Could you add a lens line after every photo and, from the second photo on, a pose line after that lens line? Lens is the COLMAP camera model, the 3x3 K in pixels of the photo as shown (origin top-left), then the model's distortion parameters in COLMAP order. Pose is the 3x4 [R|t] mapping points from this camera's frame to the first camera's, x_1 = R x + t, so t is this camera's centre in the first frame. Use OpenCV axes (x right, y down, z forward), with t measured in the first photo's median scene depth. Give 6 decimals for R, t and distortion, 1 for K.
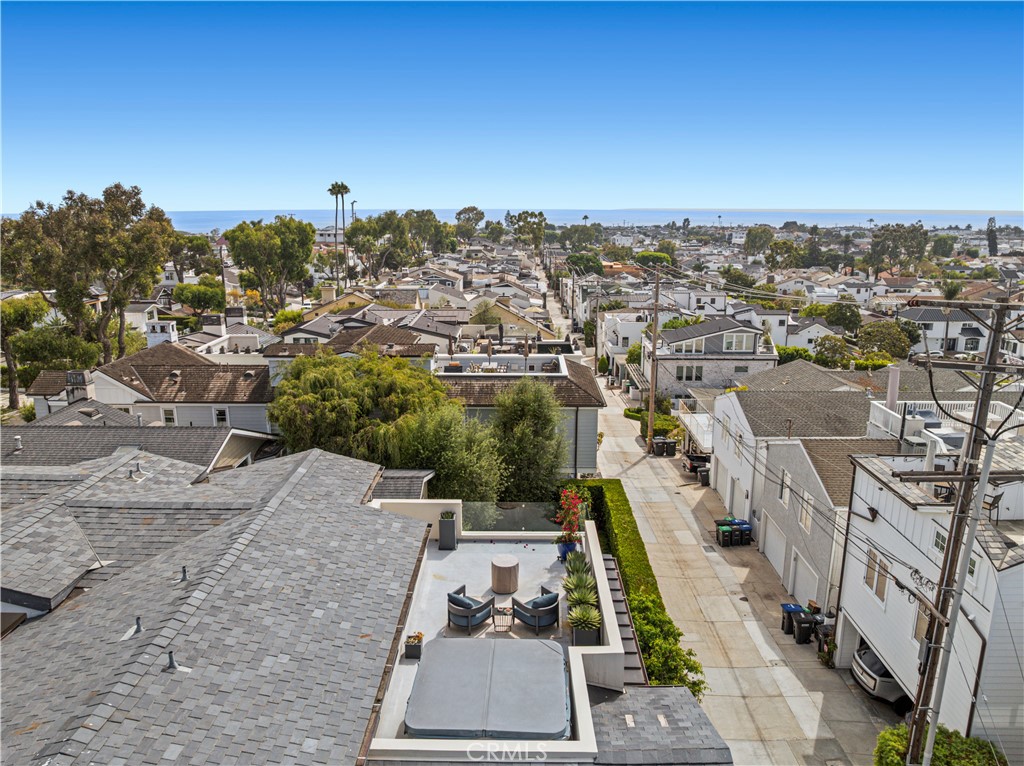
lens RADIAL K [[731.4, 0, 513.5], [0, 731.4, 378.5], [0, 0, 1]] dist [-0.035282, 0.000124]
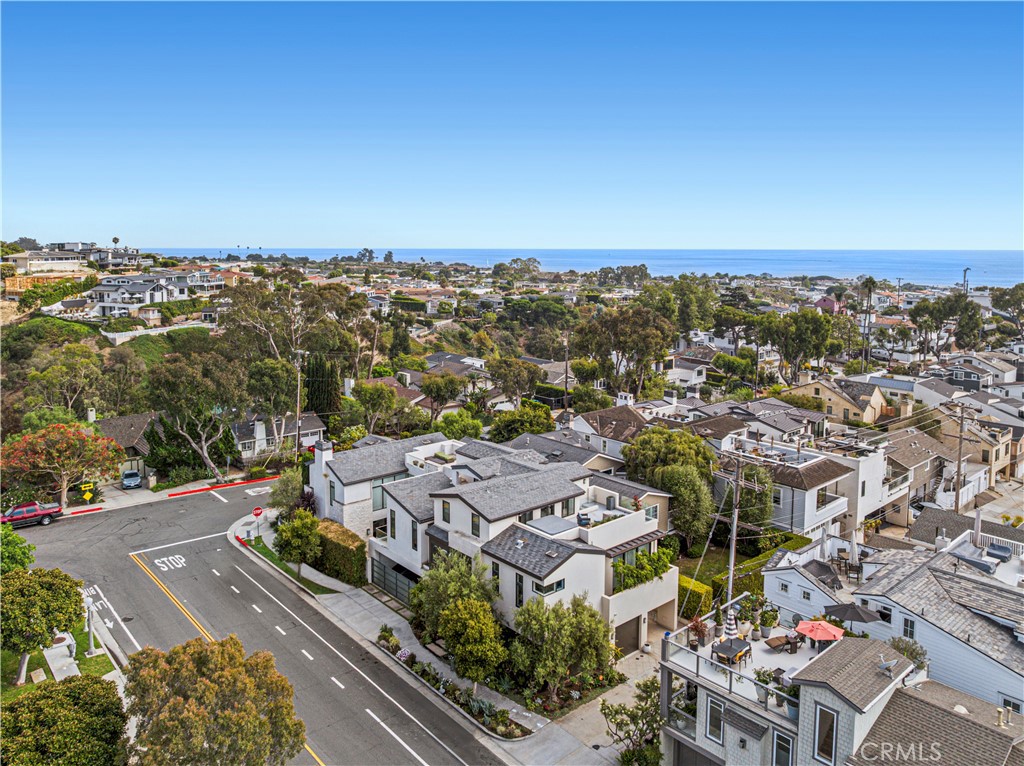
lens RADIAL K [[768.4, 0, 501.4], [0, 768.4, 312.8], [0, 0, 1]] dist [-0.025230, -0.001193]
pose [[0.659856, 0.070508, -0.748077, 0.319885], [-0.174684, 0.982705, -0.061460, -0.044039], [0.730805, 0.171232, 0.660760, -0.239659]]
